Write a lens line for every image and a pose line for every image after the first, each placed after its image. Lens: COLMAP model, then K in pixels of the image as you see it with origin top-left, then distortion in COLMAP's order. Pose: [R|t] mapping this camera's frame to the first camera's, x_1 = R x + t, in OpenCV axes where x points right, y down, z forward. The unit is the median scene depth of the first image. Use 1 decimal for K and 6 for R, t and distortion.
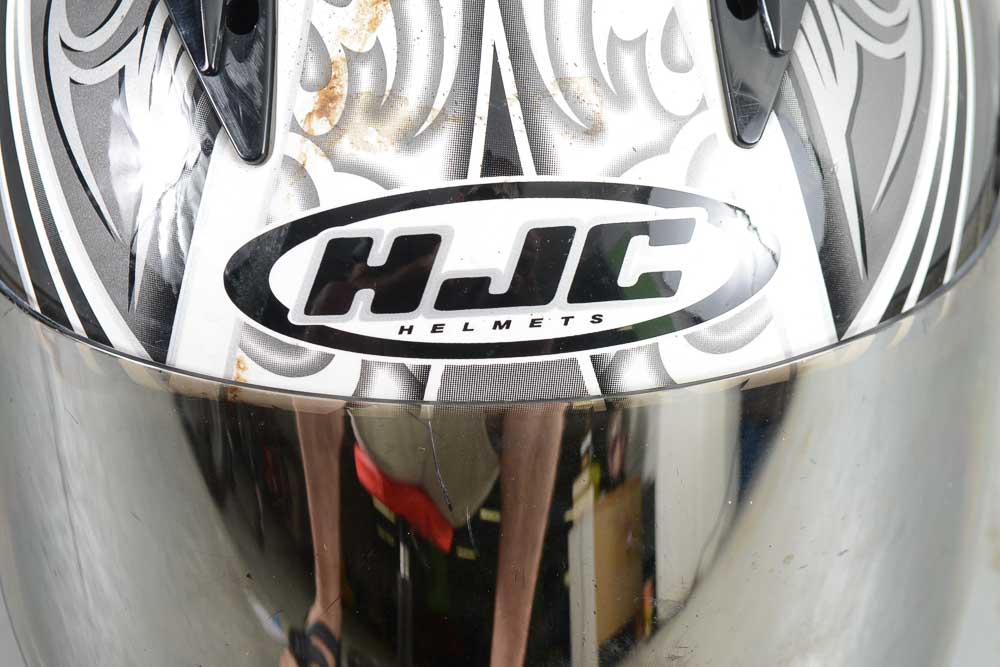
lens RADIAL K [[2393.1, 0, 500.0], [0, 2393.1, 333.5], [0, 0, 1]] dist [0.344980, 0.038259]
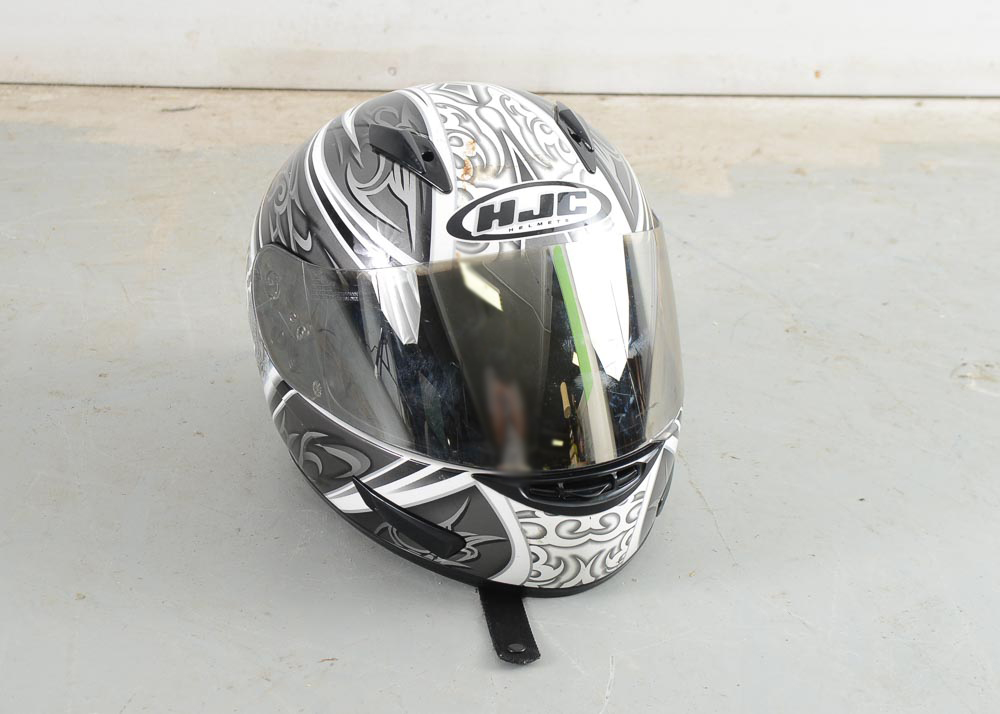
lens RADIAL K [[2473.2, 0, 500.0], [0, 2473.2, 357.0], [0, 0, 1]] dist [0.019806, 0.004441]
pose [[0.937498, -0.140522, 0.318357, -1.086234], [0.250527, 0.907491, -0.337189, 1.213914], [-0.241524, 0.395871, 0.885975, -1.749398]]
